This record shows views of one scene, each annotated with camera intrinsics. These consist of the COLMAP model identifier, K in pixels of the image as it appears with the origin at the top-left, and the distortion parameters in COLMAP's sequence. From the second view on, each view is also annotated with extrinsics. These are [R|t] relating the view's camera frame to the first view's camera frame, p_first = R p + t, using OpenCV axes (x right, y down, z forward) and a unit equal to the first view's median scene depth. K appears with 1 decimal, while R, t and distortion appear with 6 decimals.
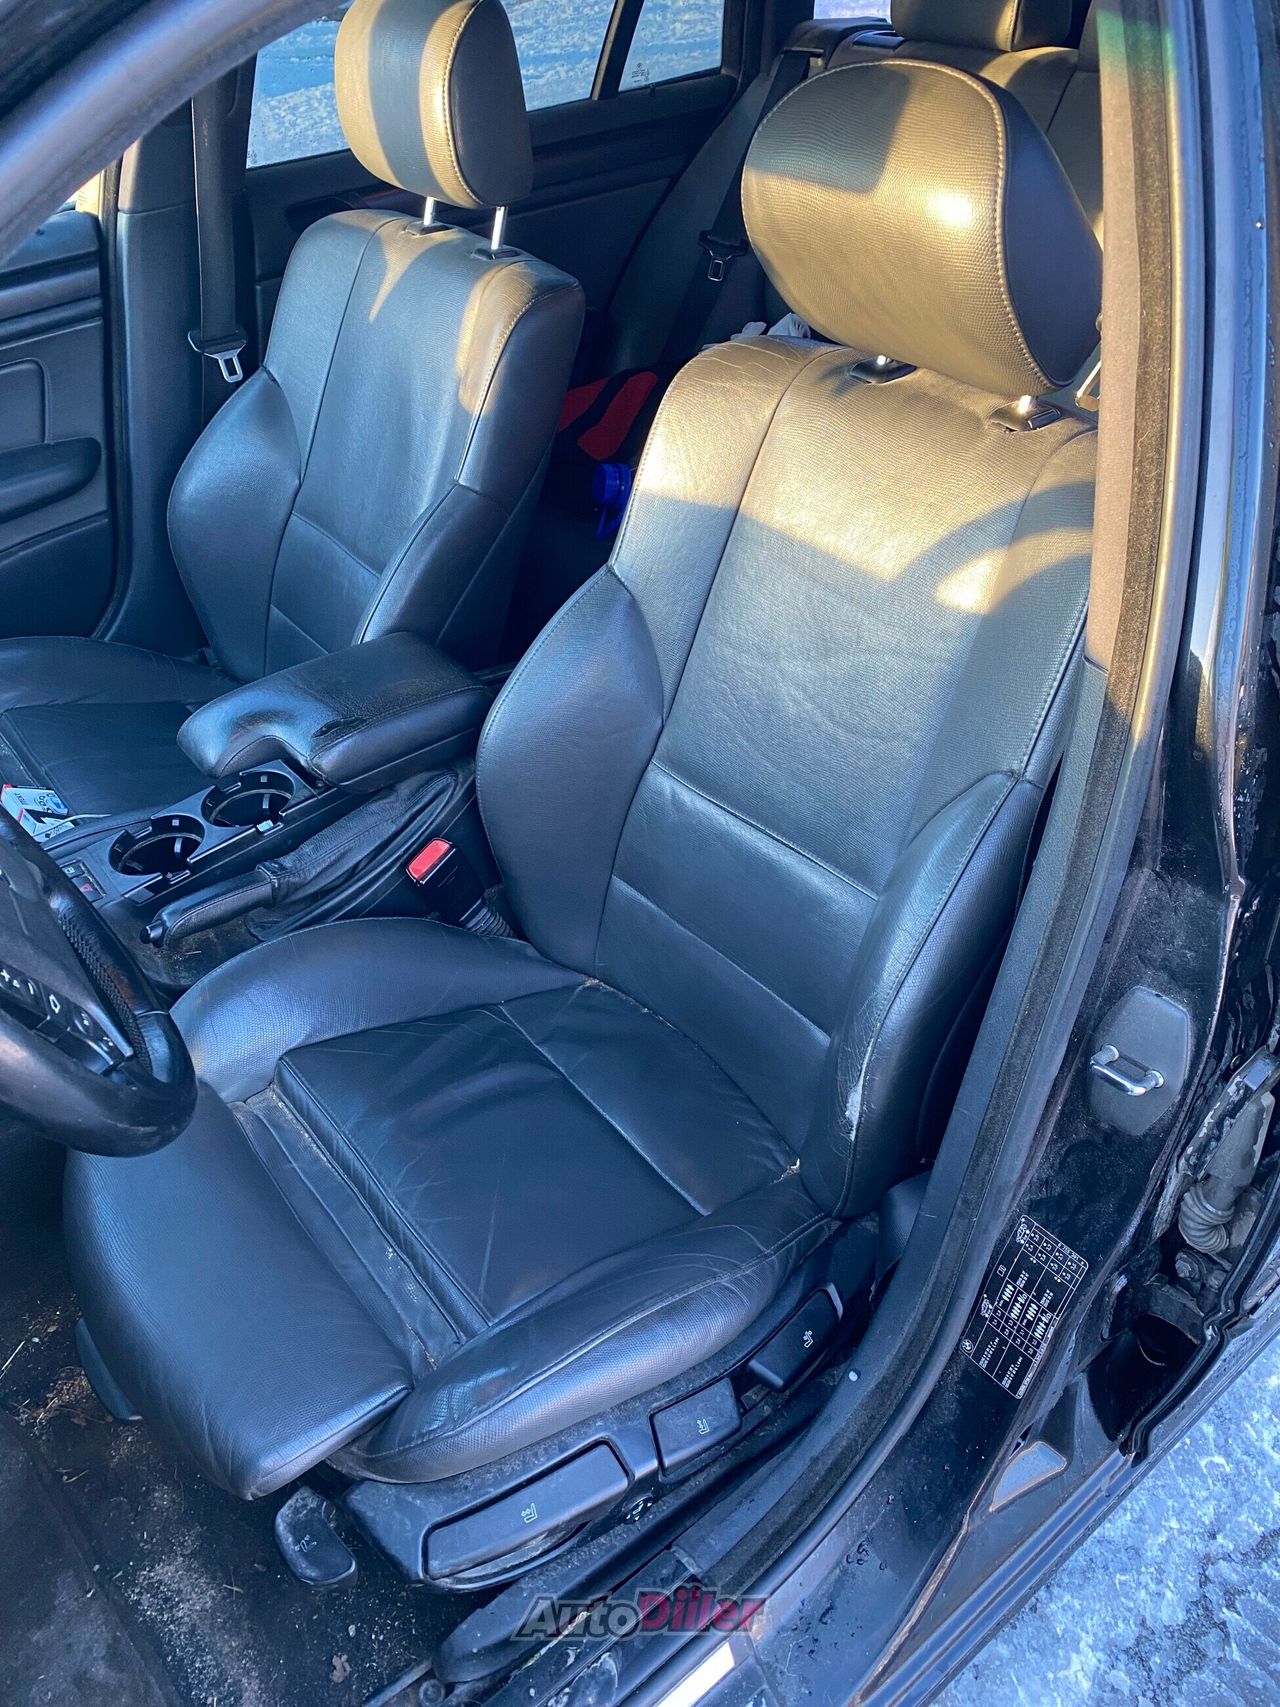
lens RADIAL K [[1275.5, 0, 648.7], [0, 1275.5, 854.6], [0, 0, 1]] dist [0.005939, 0.002851]
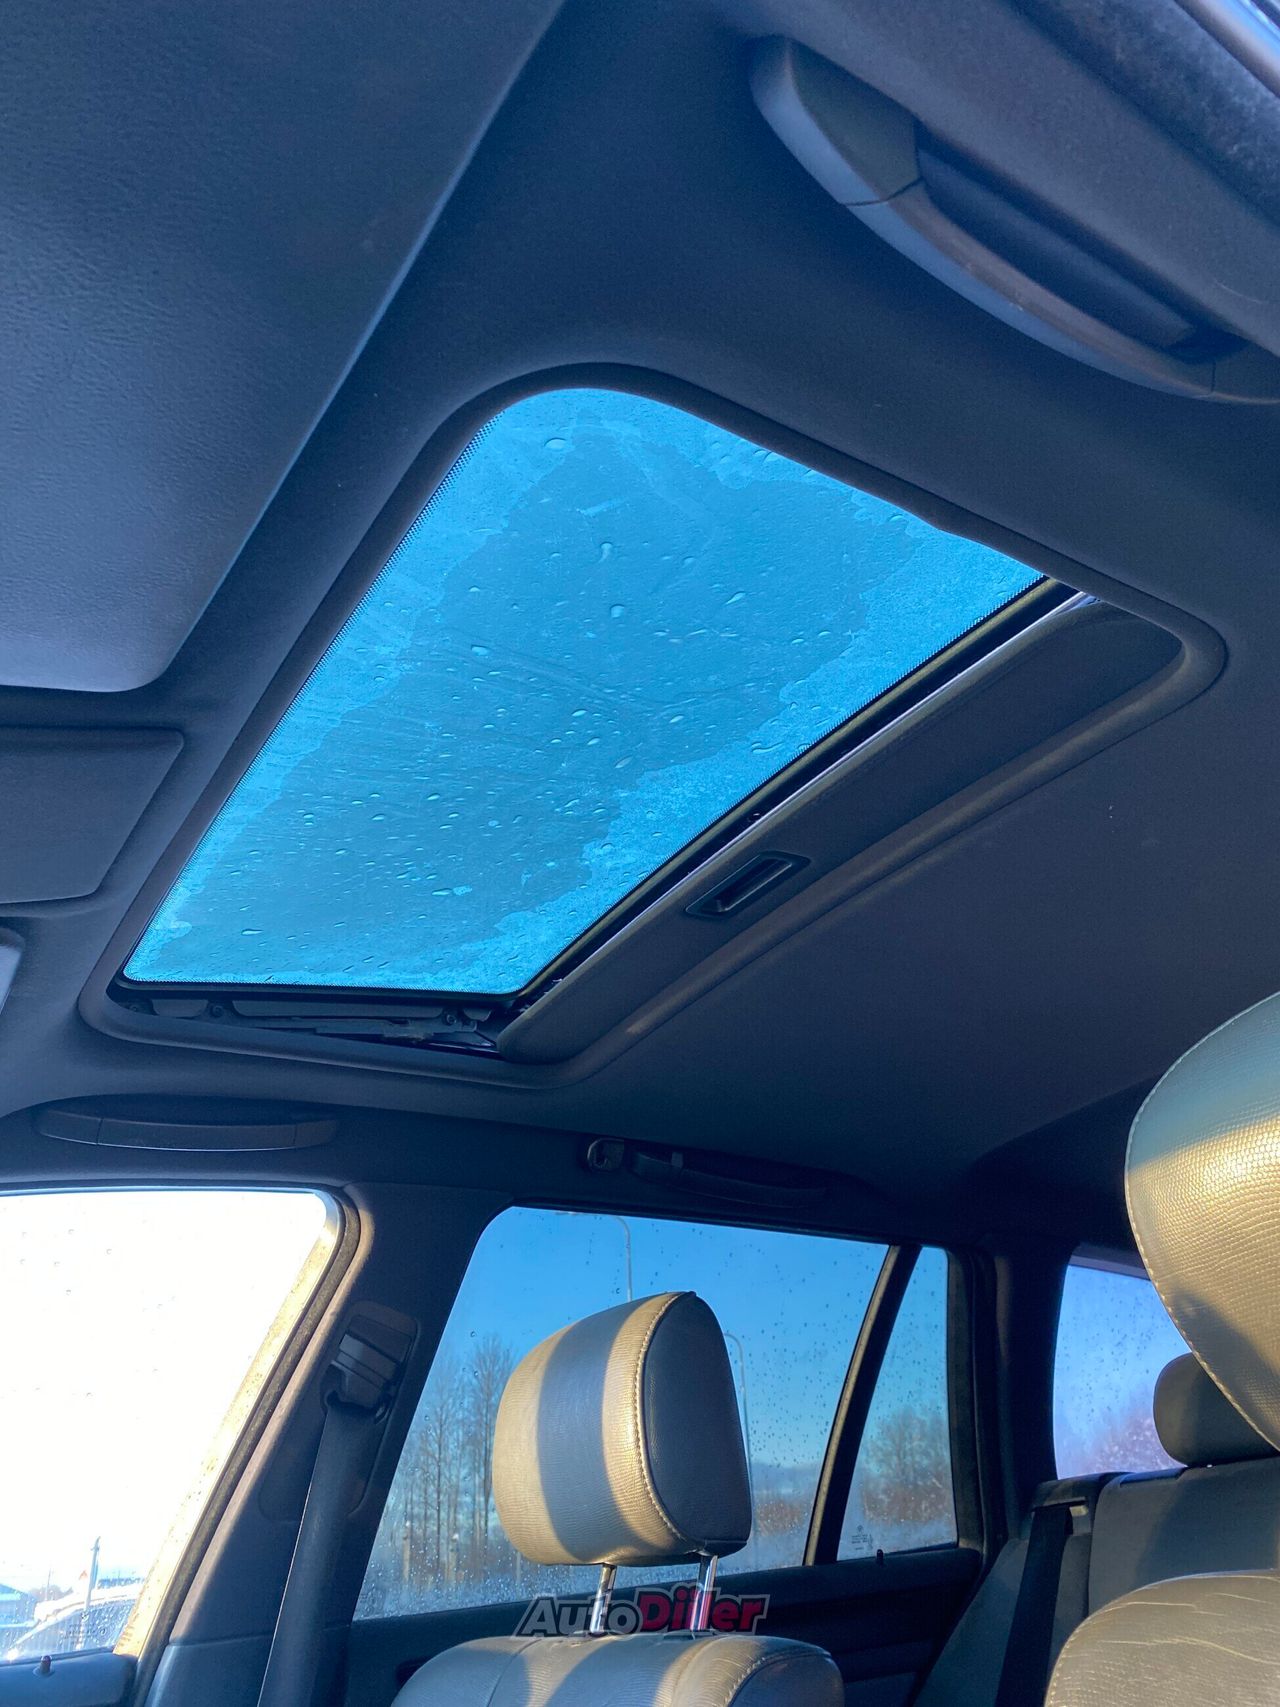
lens RADIAL K [[1275.5, 0, 648.7], [0, 1275.5, 854.6], [0, 0, 1]] dist [0.005939, 0.002851]
pose [[0.993872, -0.080684, -0.075559, -0.056756], [-0.039906, 0.375559, -0.925939, -0.015946], [0.103086, 0.923280, 0.370038, 0.352726]]
